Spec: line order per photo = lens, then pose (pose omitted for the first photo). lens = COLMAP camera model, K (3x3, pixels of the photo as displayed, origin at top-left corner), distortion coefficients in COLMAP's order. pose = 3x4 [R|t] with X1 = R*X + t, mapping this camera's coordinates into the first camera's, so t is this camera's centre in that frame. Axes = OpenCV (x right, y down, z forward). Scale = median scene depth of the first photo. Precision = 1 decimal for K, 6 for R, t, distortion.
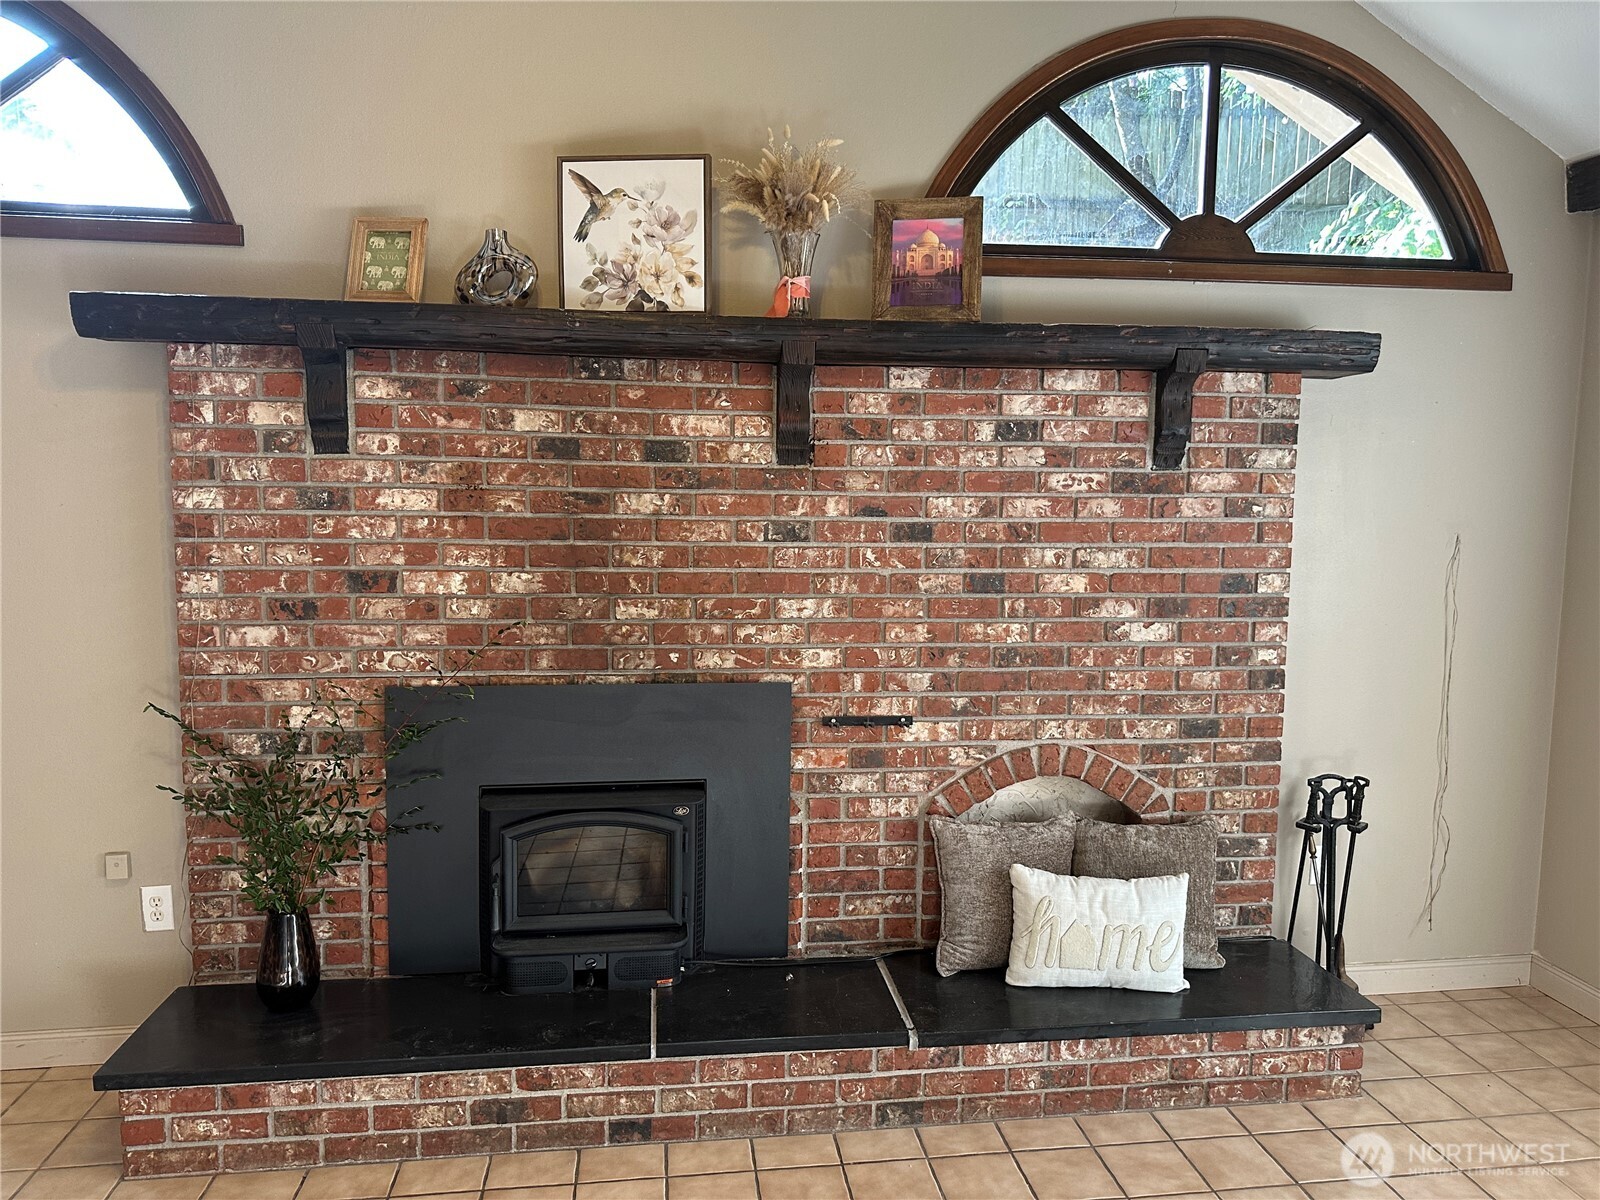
lens RADIAL K [[1111.8, 0, 800.0], [0, 1111.8, 600.0], [0, 0, 1]] dist [0.104305, -0.156999]
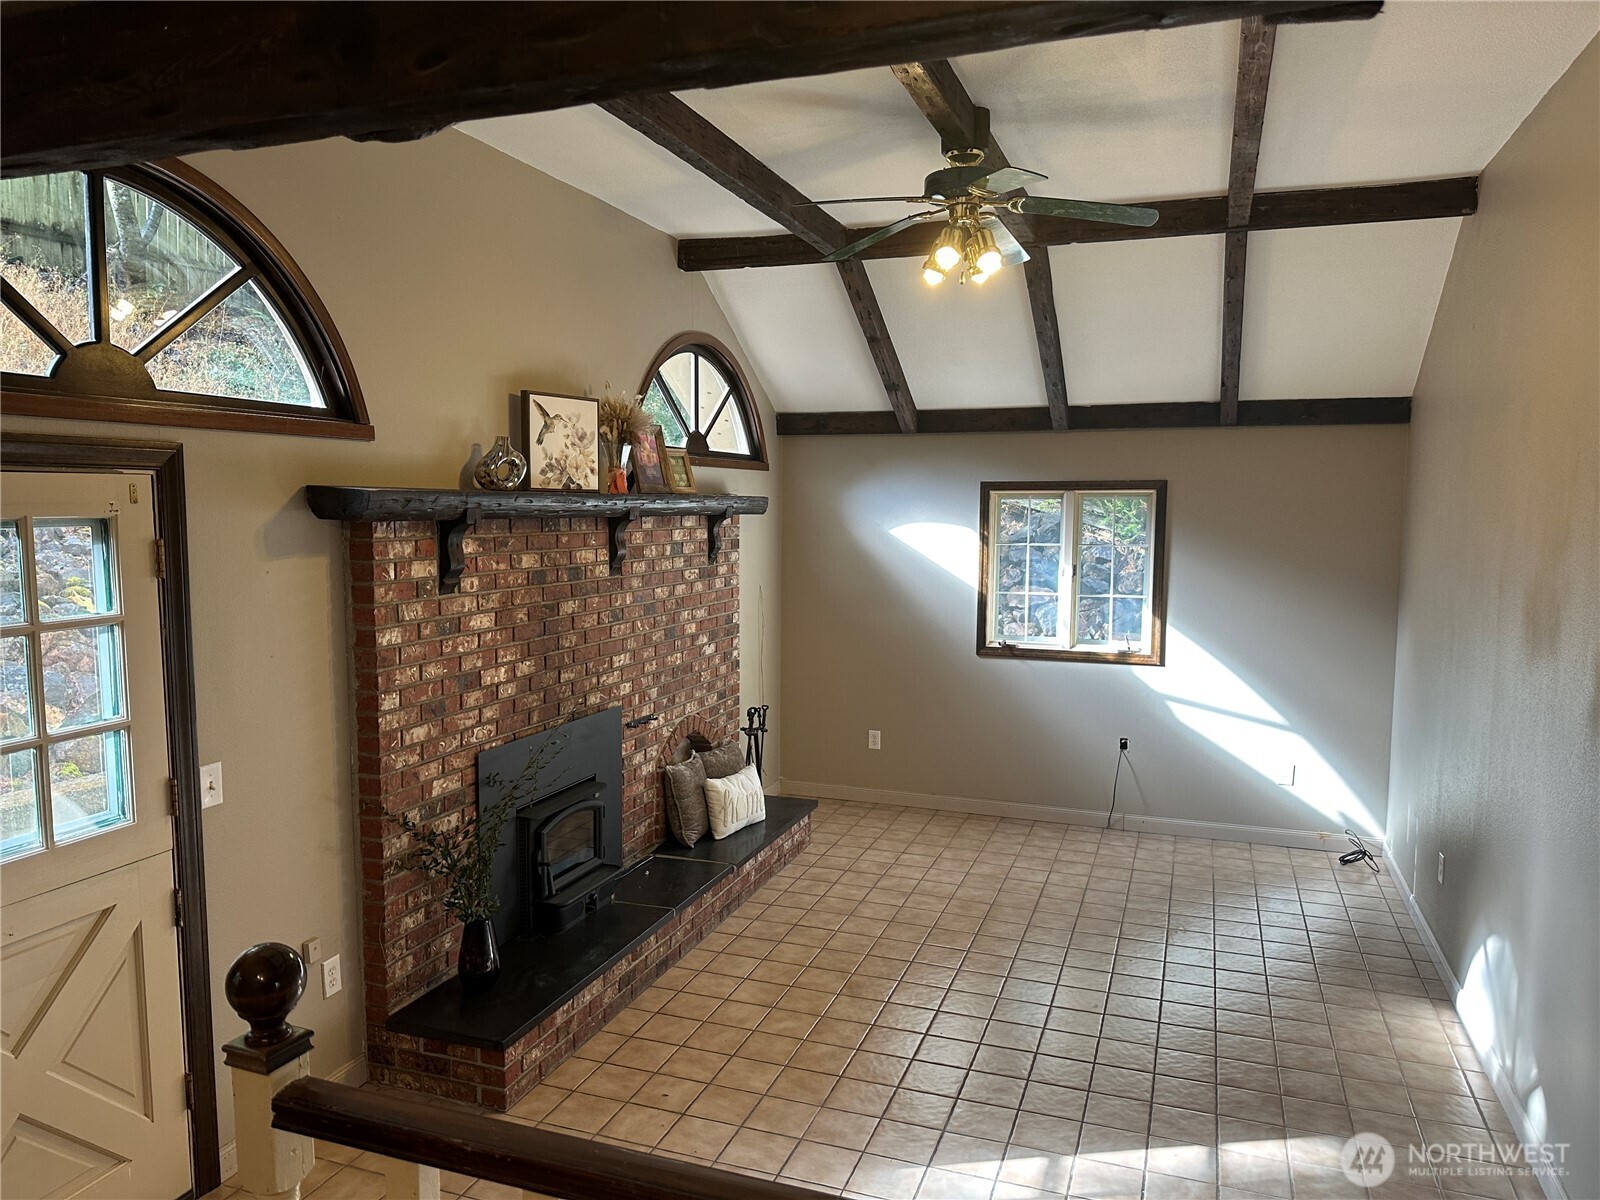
lens RADIAL K [[1123.0, 0, 800.0], [0, 1123.0, 600.0], [0, 0, 1]] dist [0.083881, -0.093216]
pose [[0.459673, -0.087076, 0.883809, -1.434523], [0.087463, 0.994782, 0.052519, -0.155725], [-0.883771, 0.053159, 0.464891, -0.036703]]
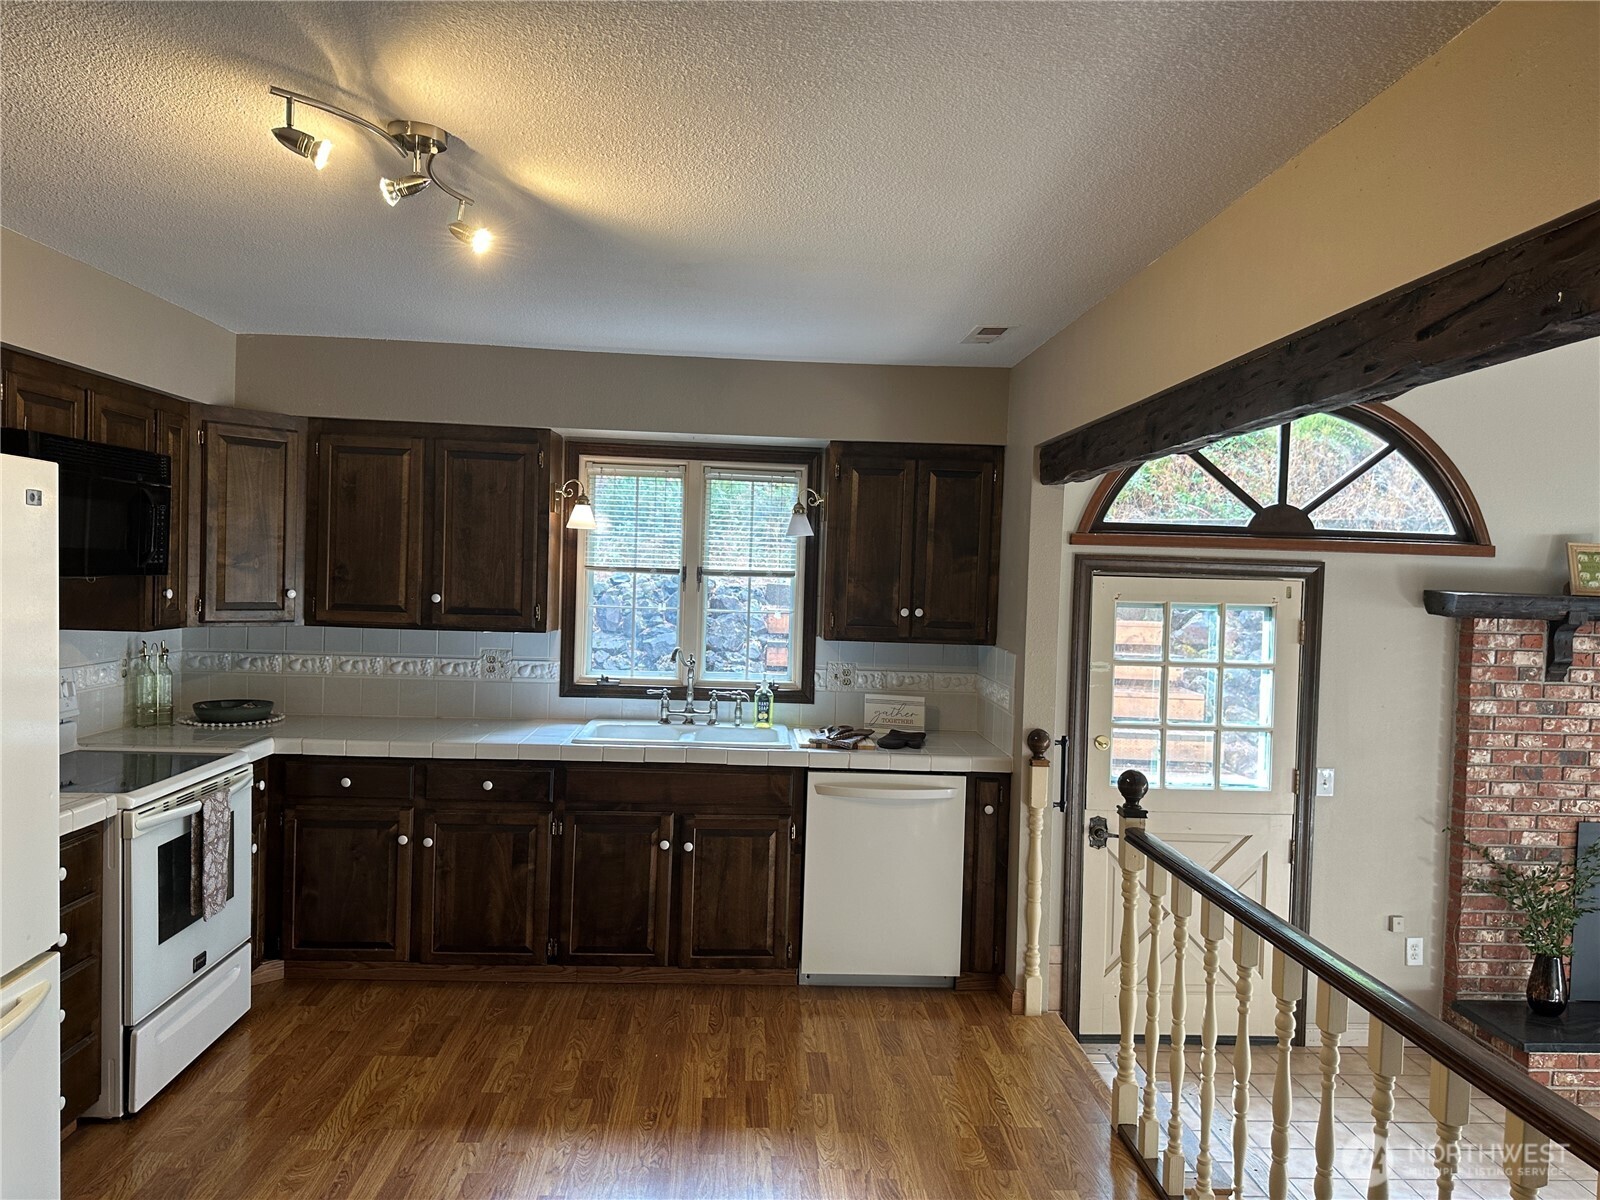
lens RADIAL K [[1123.0, 0, 800.0], [0, 1123.0, 600.0], [0, 0, 1]] dist [0.083881, -0.093216]
pose [[0.997170, 0.025060, -0.070886, -1.403468], [-0.029914, 0.997218, -0.068274, -0.099701], [0.068978, 0.070202, 0.995145, -0.777799]]
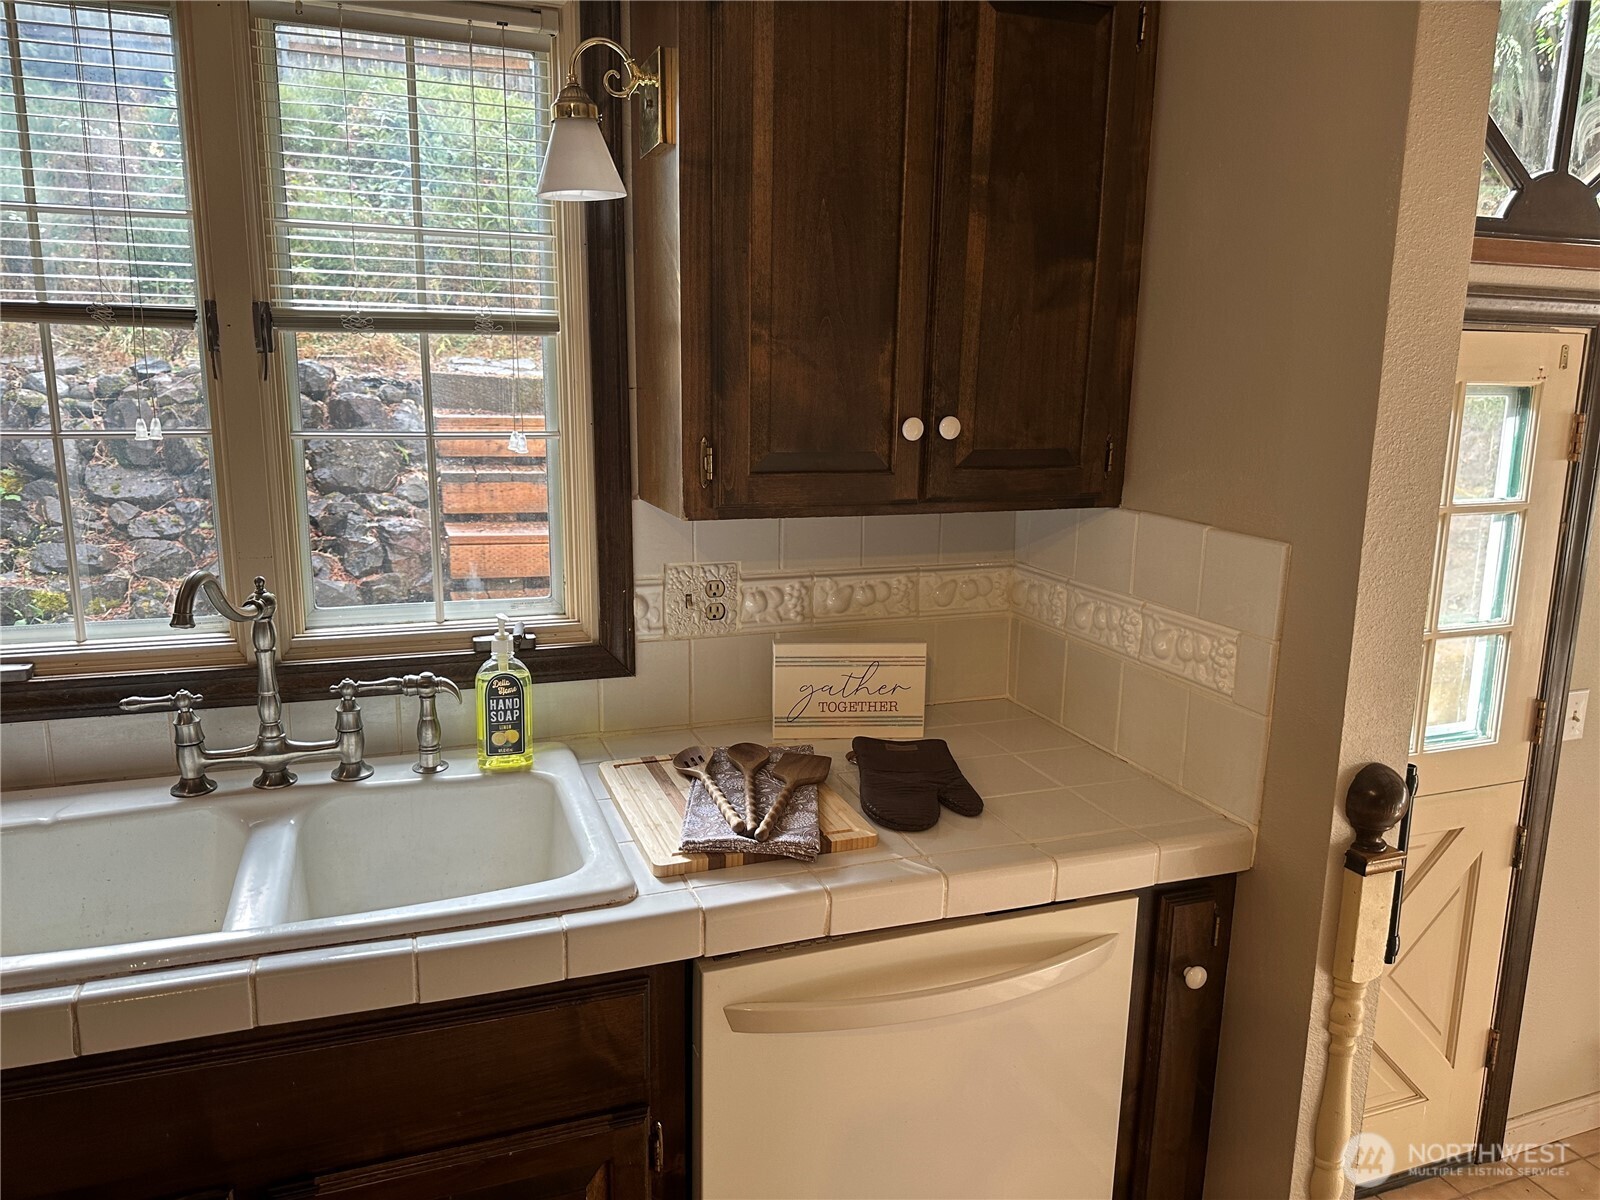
lens RADIAL K [[1123.0, 0, 800.0], [0, 1123.0, 600.0], [0, 0, 1]] dist [0.083881, -0.093216]
pose [[0.973842, -0.038905, 0.223870, -1.545532], [0.015355, 0.994249, 0.105986, -0.168422], [-0.226706, -0.099776, 0.968839, 0.250264]]
